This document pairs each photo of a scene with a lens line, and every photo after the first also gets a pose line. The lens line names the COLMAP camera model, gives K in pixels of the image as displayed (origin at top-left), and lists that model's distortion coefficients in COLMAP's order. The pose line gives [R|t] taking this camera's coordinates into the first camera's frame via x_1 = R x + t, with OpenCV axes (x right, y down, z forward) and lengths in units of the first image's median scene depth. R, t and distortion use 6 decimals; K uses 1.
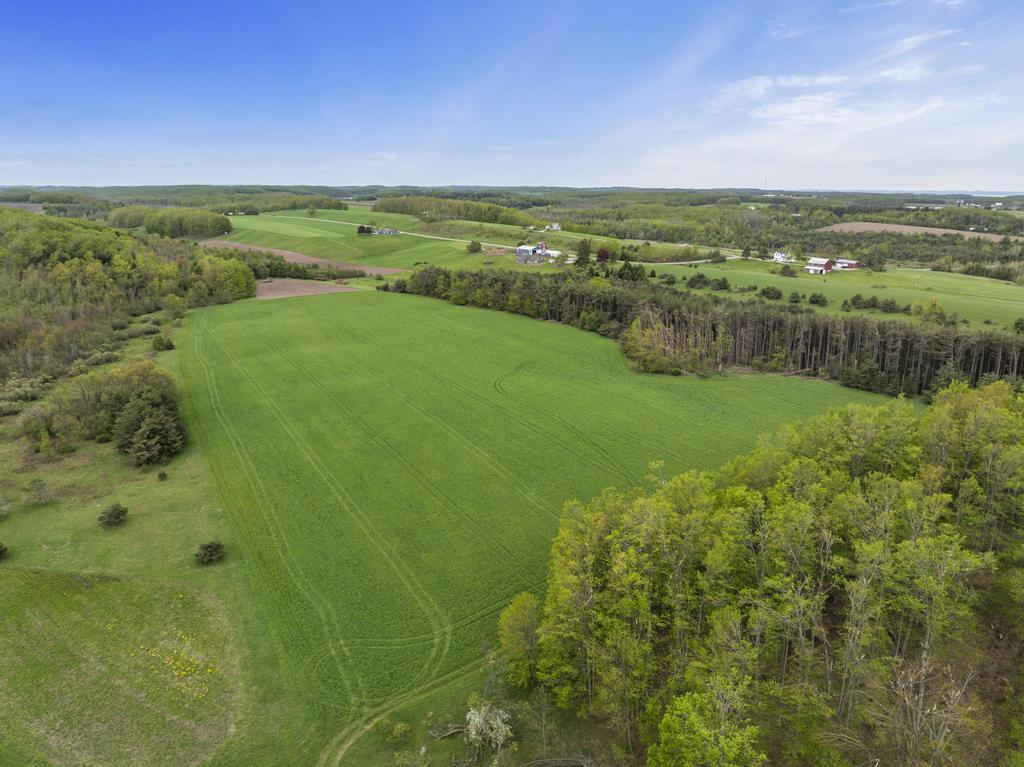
lens RADIAL K [[714.7, 0, 516.9], [0, 714.7, 381.7], [0, 0, 1]] dist [-0.042273, 0.001044]
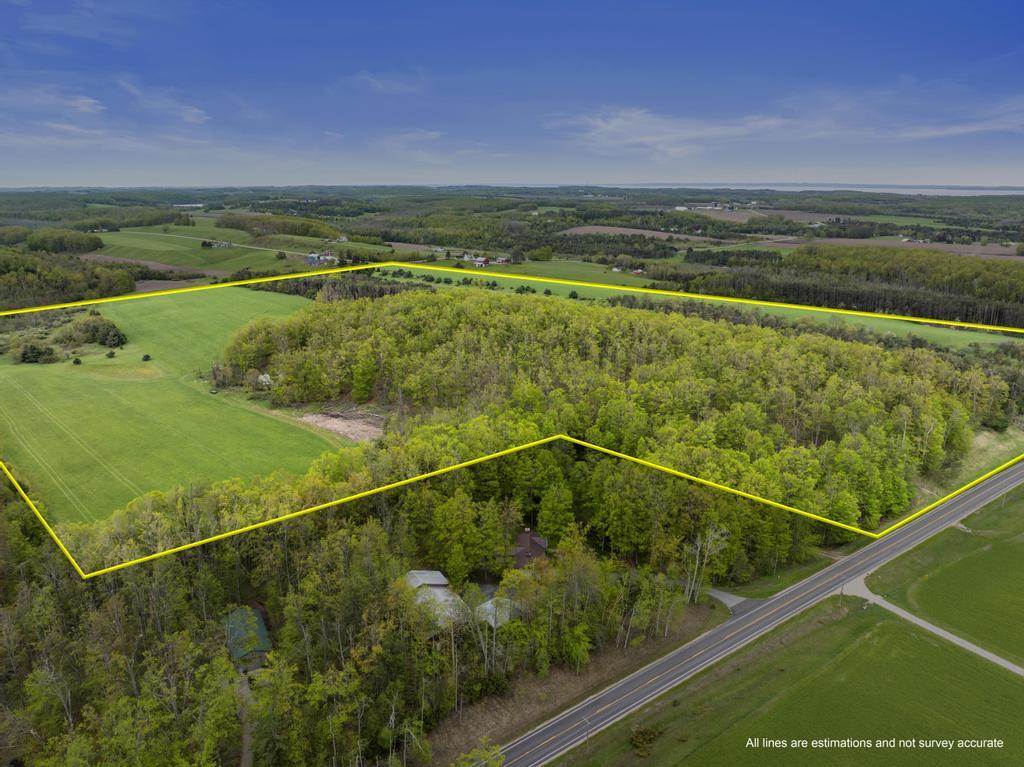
lens RADIAL K [[714.7, 0, 516.9], [0, 714.7, 381.7], [0, 0, 1]] dist [-0.042273, 0.001044]
pose [[0.983343, -0.055177, 0.173183, 0.130458], [0.054154, 0.998476, 0.010626, 0.074859], [-0.173506, -0.001071, 0.984832, -0.478134]]
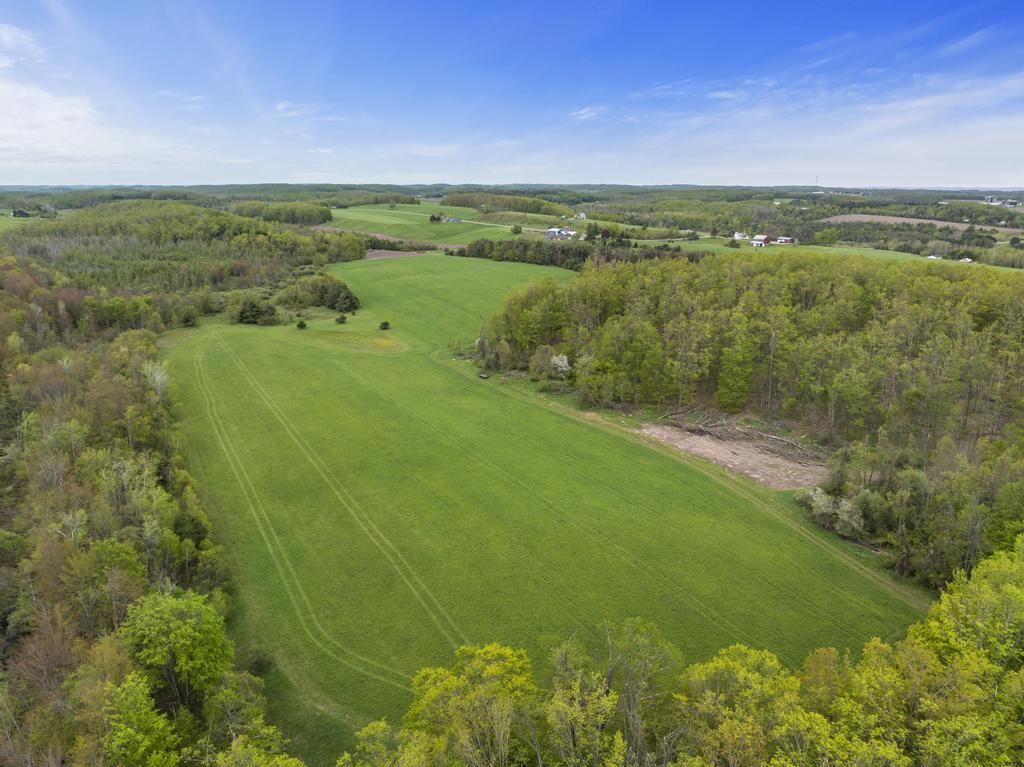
lens RADIAL K [[714.7, 0, 516.9], [0, 714.7, 381.7], [0, 0, 1]] dist [-0.042273, 0.001044]
pose [[0.996248, 0.018642, -0.084513, 0.049633], [-0.018415, 0.999824, 0.003463, 0.077035], [0.084563, -0.001894, 0.996416, -0.282180]]
